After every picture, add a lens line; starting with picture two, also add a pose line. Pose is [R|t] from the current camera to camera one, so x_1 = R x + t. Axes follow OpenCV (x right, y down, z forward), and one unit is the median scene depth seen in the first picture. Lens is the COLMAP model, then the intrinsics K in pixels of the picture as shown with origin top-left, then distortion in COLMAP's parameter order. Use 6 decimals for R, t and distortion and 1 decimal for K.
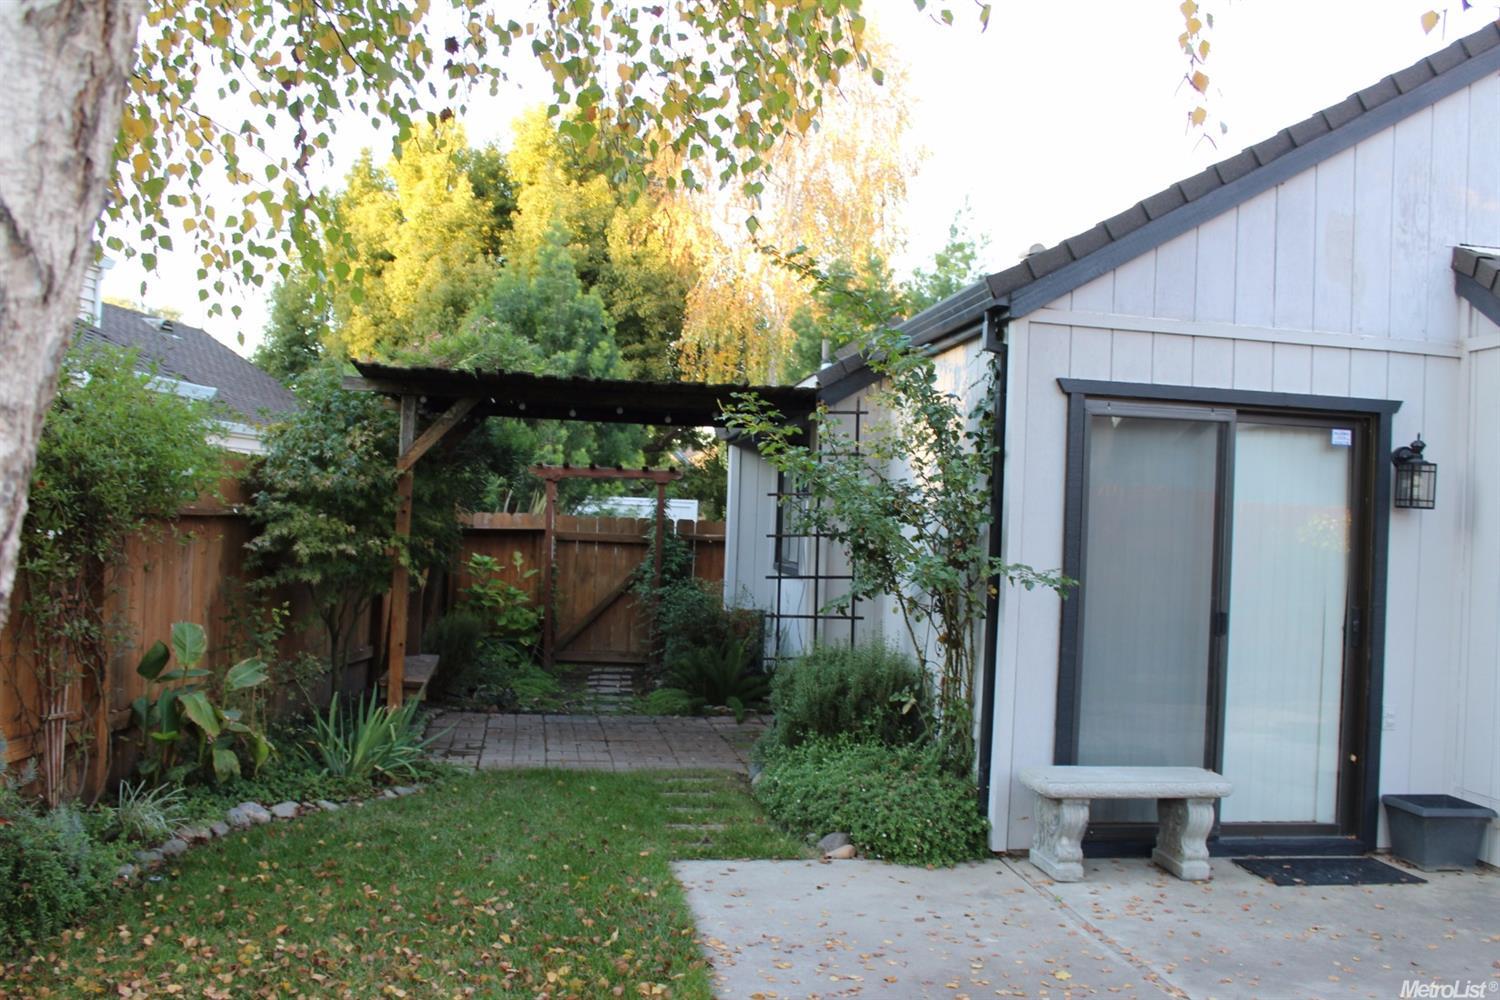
lens RADIAL K [[1374.6, 0, 750.0], [0, 1374.6, 500.0], [0, 0, 1]] dist [-0.154918, 0.153041]
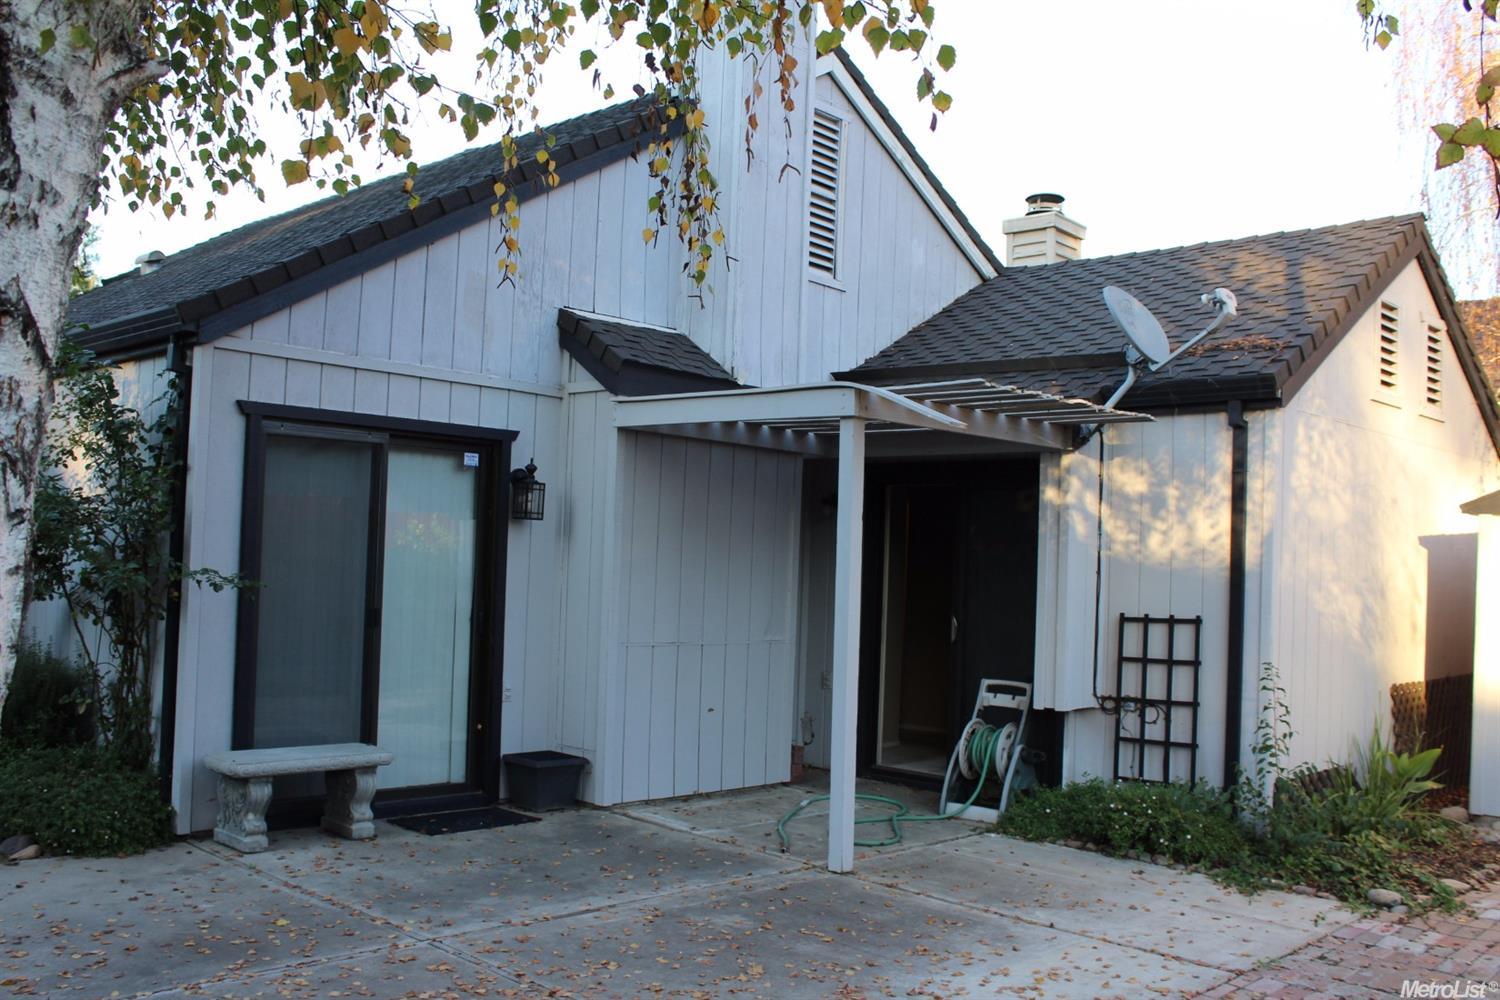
lens RADIAL K [[1374.6, 0, 750.0], [0, 1374.6, 500.0], [0, 0, 1]] dist [-0.154918, 0.153041]
pose [[0.782399, 0.012765, 0.622647, -0.128314], [-0.011852, 0.999914, -0.005606, -0.007029], [-0.622665, -0.002993, 0.782483, -0.113846]]
